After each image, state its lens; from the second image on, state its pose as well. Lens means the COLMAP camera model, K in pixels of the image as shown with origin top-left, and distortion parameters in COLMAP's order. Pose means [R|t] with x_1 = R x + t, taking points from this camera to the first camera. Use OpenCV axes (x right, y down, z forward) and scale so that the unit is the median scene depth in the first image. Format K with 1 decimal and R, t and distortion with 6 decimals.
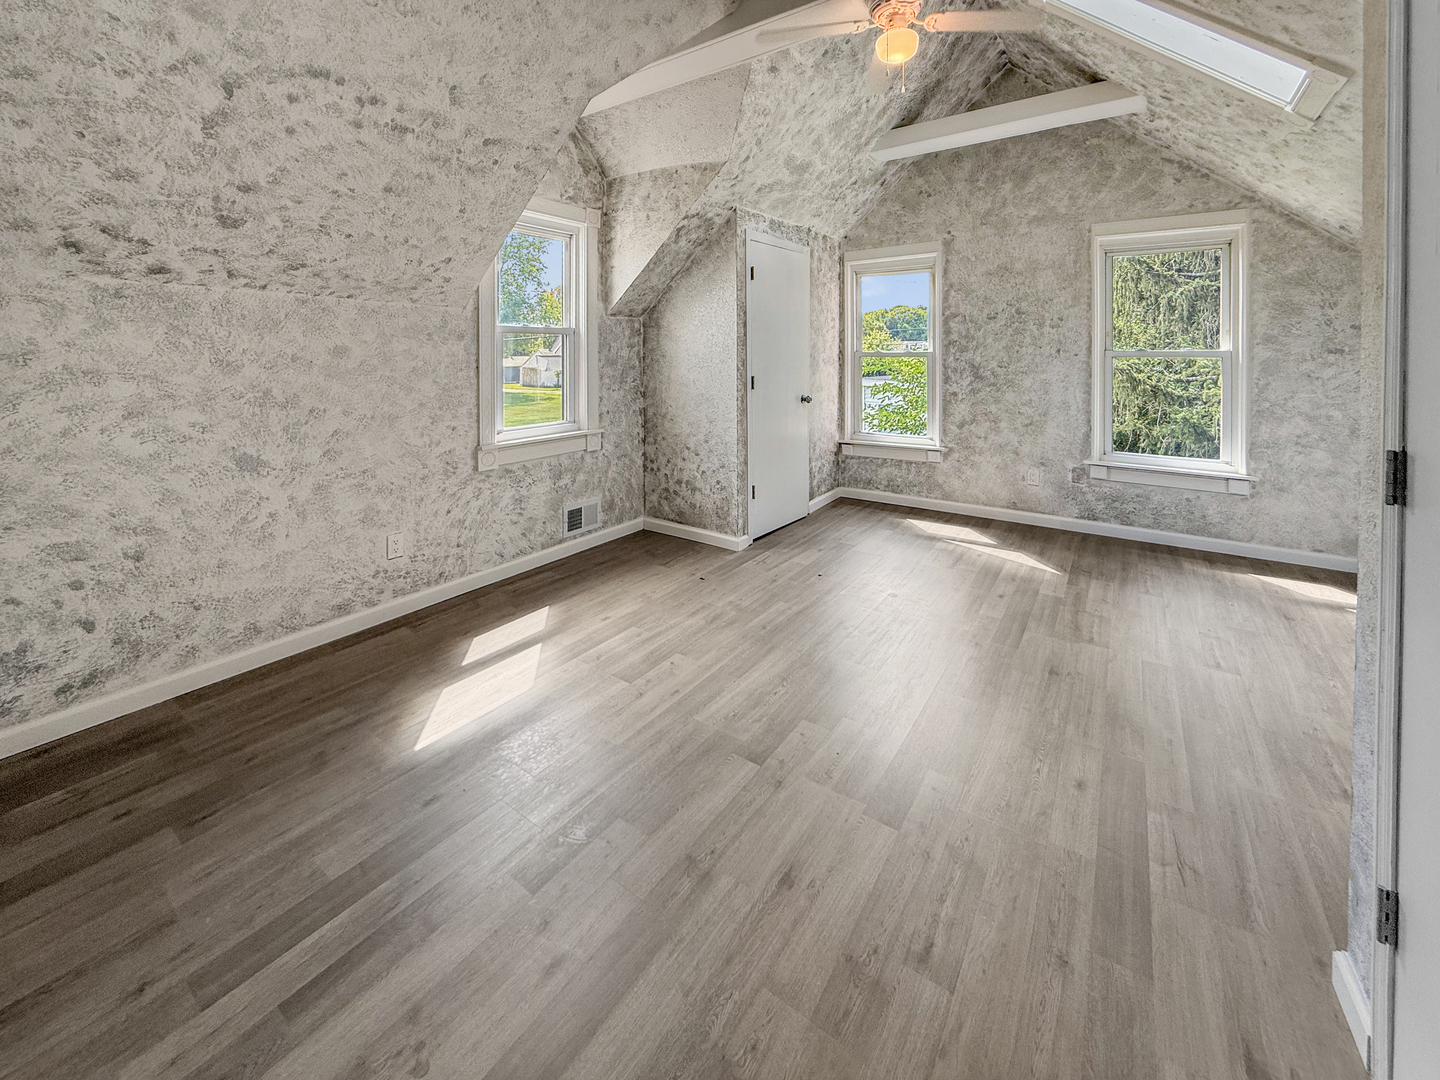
lens RADIAL K [[575.0, 0, 720.0], [0, 575.0, 540.0], [0, 0, 1]] dist [0.000231, -0.000010]
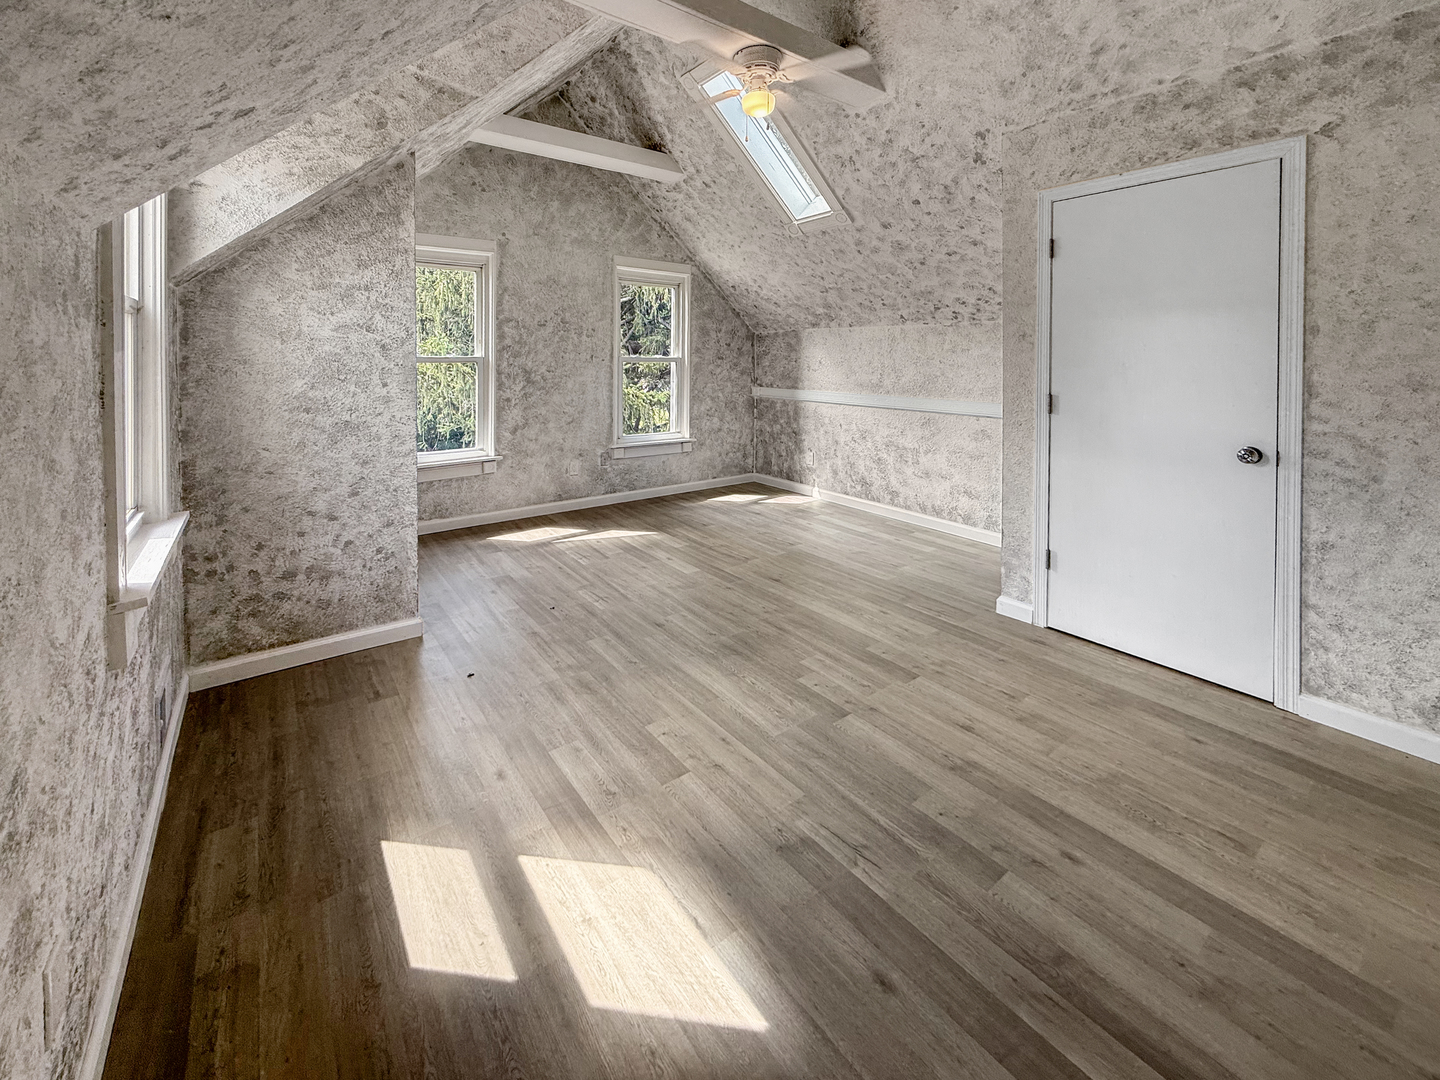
lens RADIAL K [[573.0, 0, 744.5], [0, 573.0, 543.1], [0, 0, 1]] dist [-0.001876, 0.000143]
pose [[0.272643, -0.292433, 0.916596, -0.502136], [0.294206, 0.932394, 0.209961, -0.124344], [-0.916029, 0.212424, 0.340246, 0.385917]]
